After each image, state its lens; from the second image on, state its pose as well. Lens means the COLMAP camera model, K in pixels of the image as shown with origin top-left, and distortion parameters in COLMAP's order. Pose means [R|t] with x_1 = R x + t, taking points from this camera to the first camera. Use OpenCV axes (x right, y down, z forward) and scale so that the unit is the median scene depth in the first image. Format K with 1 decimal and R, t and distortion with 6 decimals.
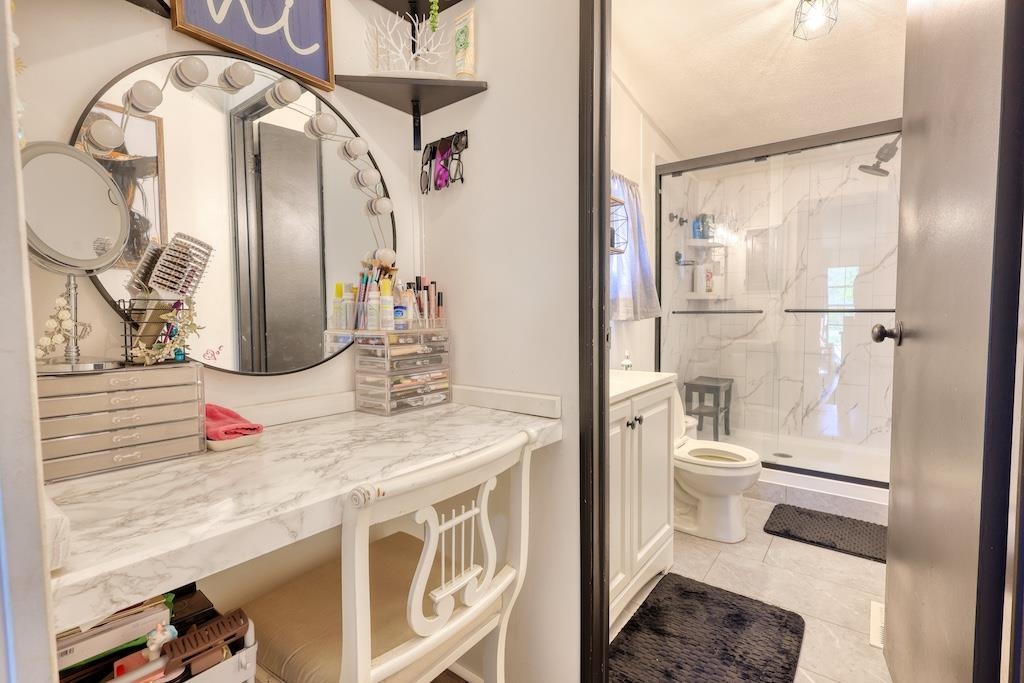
lens RADIAL K [[473.4, 0, 509.6], [0, 473.4, 340.6], [0, 0, 1]] dist [-0.000390, 0.001450]
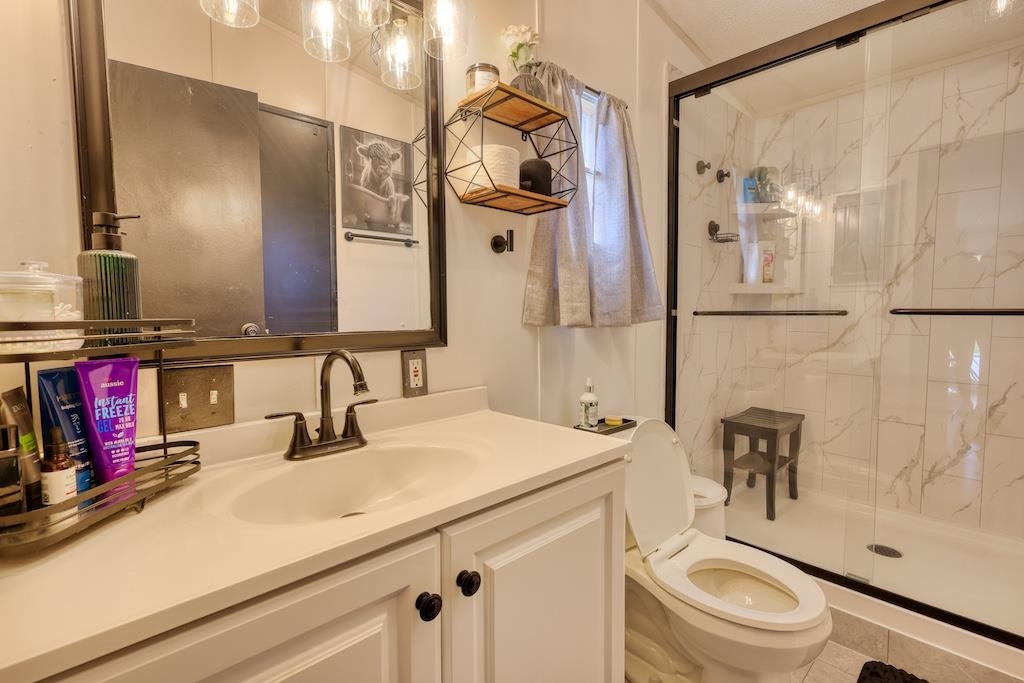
lens RADIAL K [[473.4, 0, 509.6], [0, 473.4, 340.6], [0, 0, 1]] dist [-0.000390, 0.001450]
pose [[0.986909, 0.013960, -0.160671, 0.183493], [-0.013563, 0.999902, 0.003564, -0.019793], [0.160705, -0.001338, 0.987002, 0.302900]]
